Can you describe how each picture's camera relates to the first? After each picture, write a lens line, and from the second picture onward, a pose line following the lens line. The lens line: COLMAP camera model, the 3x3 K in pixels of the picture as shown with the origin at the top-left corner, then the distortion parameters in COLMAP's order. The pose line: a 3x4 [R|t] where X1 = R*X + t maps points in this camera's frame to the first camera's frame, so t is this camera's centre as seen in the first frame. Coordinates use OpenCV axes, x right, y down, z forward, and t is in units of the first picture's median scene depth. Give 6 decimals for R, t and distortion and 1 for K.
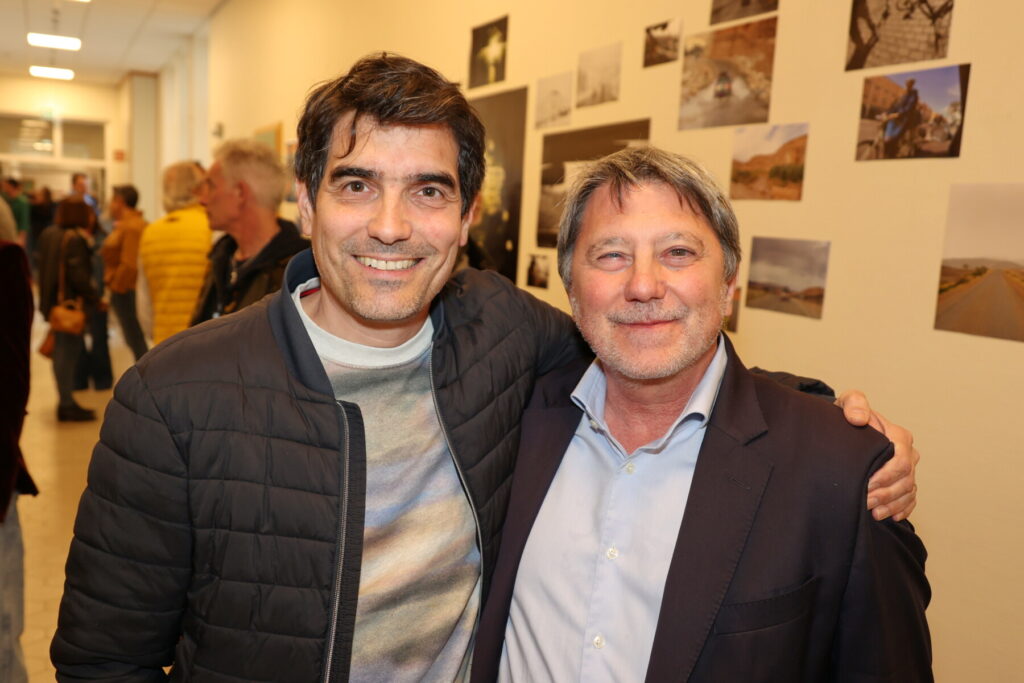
lens RADIAL K [[994.1, 0, 512.0], [0, 994.1, 341.5], [0, 0, 1]] dist [0.007654, 0.034416]
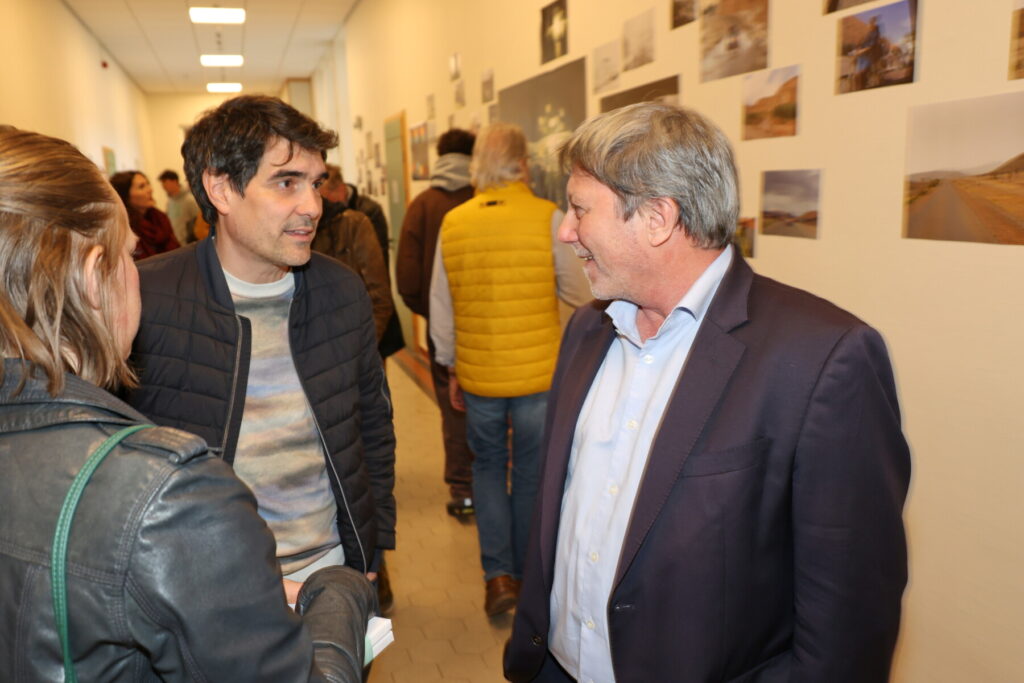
lens RADIAL K [[912.0, 0, 512.0], [0, 912.0, 341.5], [0, 0, 1]] dist [0.056164, -0.089660]
pose [[0.984289, -0.071932, -0.161250, 0.112758], [0.080133, 0.995771, 0.044938, 0.016981], [0.157335, -0.057153, 0.985890, -0.080940]]
